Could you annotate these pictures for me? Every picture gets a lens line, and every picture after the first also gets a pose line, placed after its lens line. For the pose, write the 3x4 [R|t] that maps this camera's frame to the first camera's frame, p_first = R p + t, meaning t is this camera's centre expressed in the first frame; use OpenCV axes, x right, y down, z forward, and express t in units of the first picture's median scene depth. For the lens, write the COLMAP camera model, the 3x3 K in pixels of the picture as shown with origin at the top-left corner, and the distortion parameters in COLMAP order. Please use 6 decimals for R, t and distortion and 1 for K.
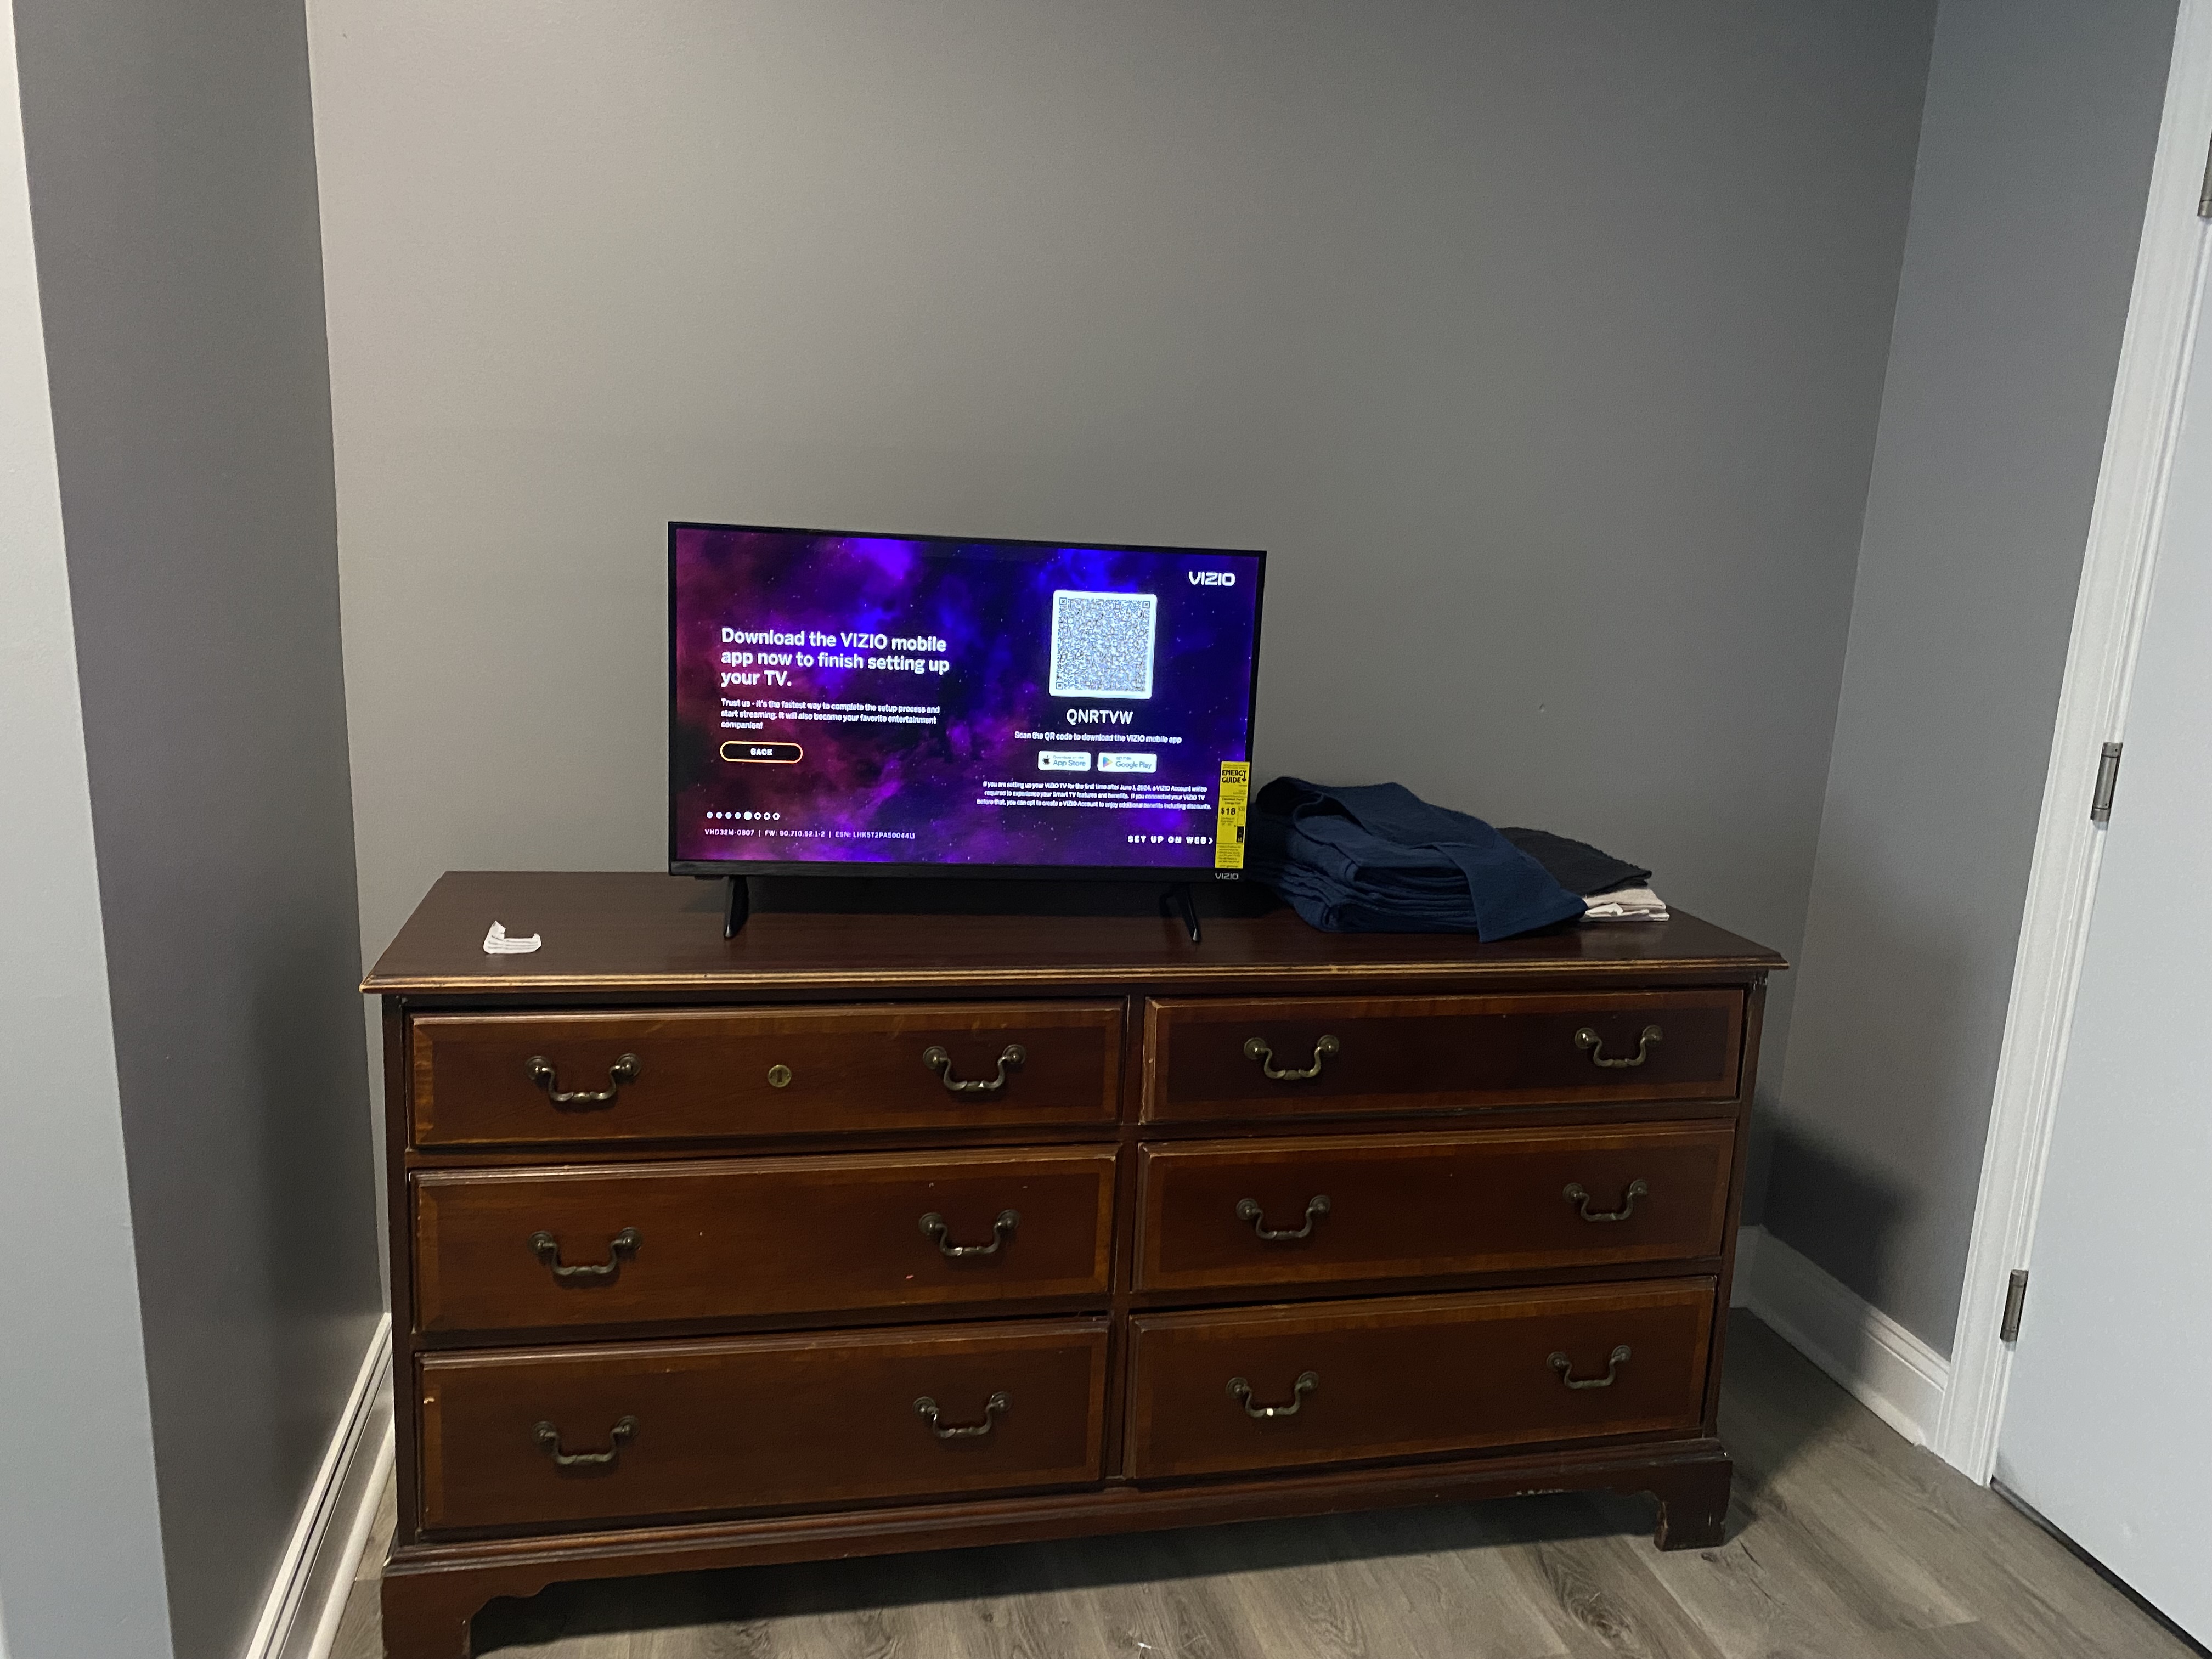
lens RADIAL K [[1700.3, 0, 1106.0], [0, 1700.3, 829.5], [0, 0, 1]] dist [0.108530, -0.164131]
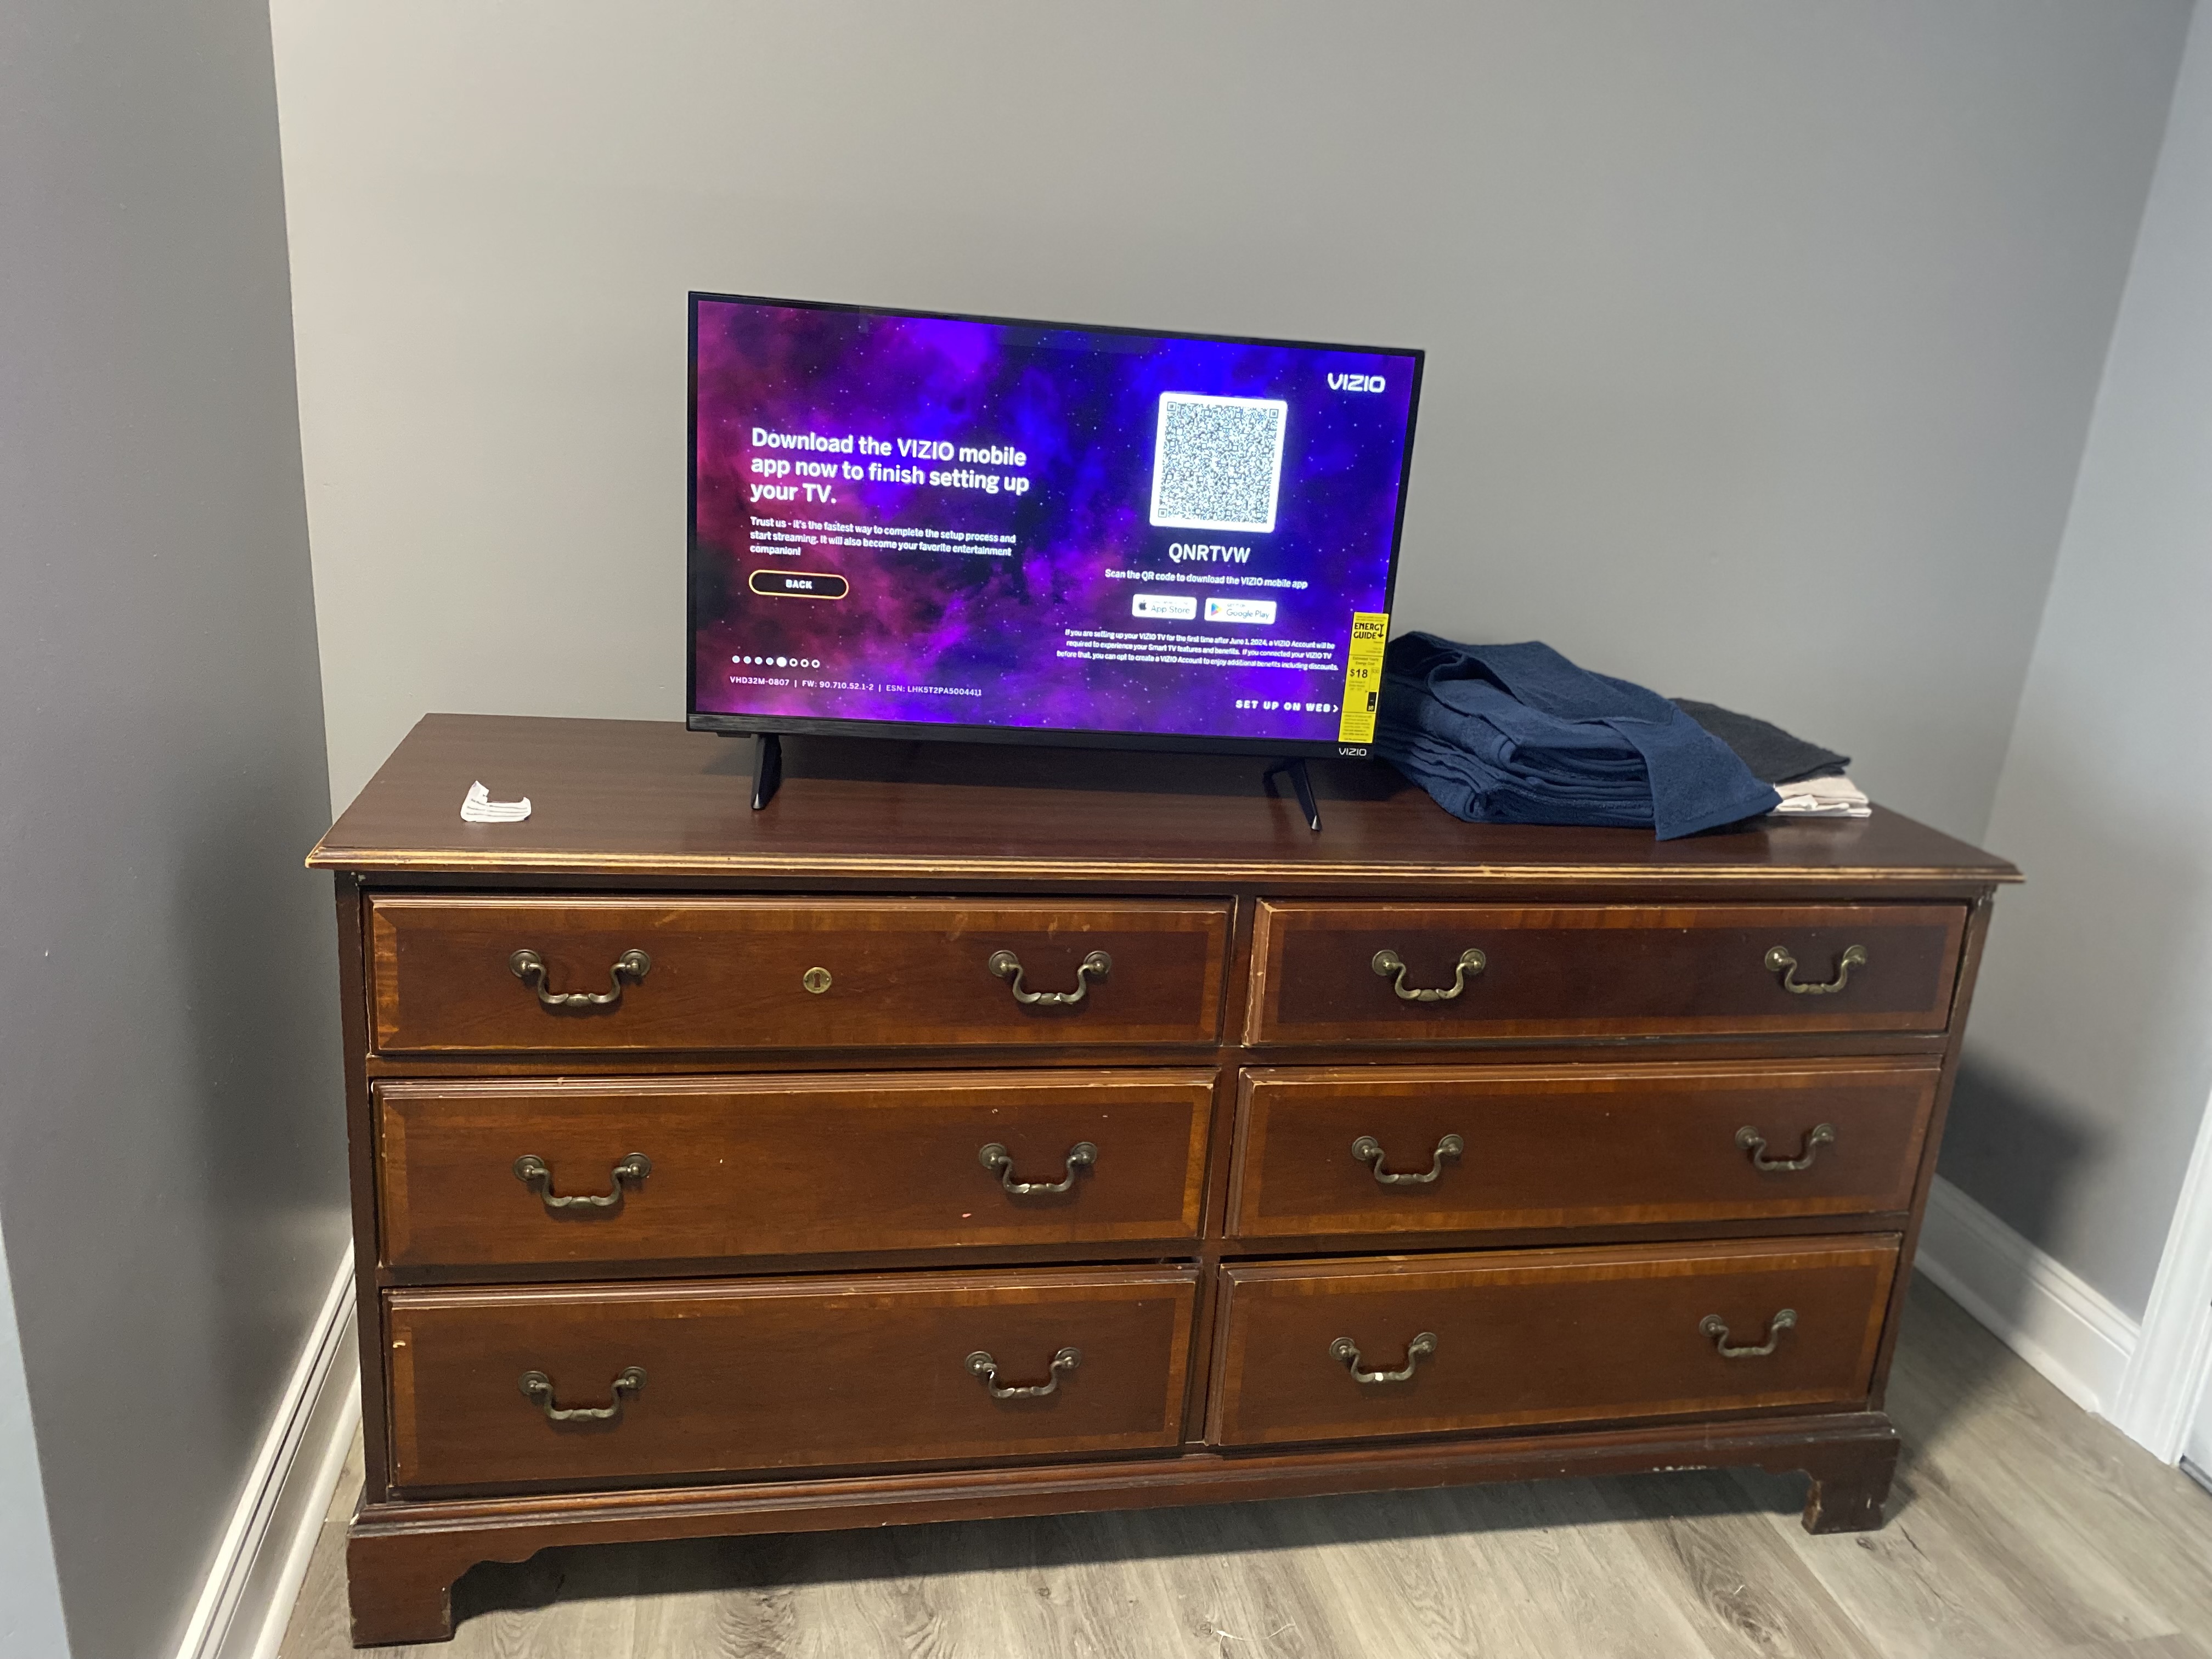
lens RADIAL K [[1700.3, 0, 1106.0], [0, 1700.3, 829.5], [0, 0, 1]] dist [0.108530, -0.164131]
pose [[0.999363, 0.033009, -0.013553, -0.038544], [-0.031549, 0.994821, 0.096618, -0.011975], [0.016672, -0.096129, 0.995229, 0.170849]]
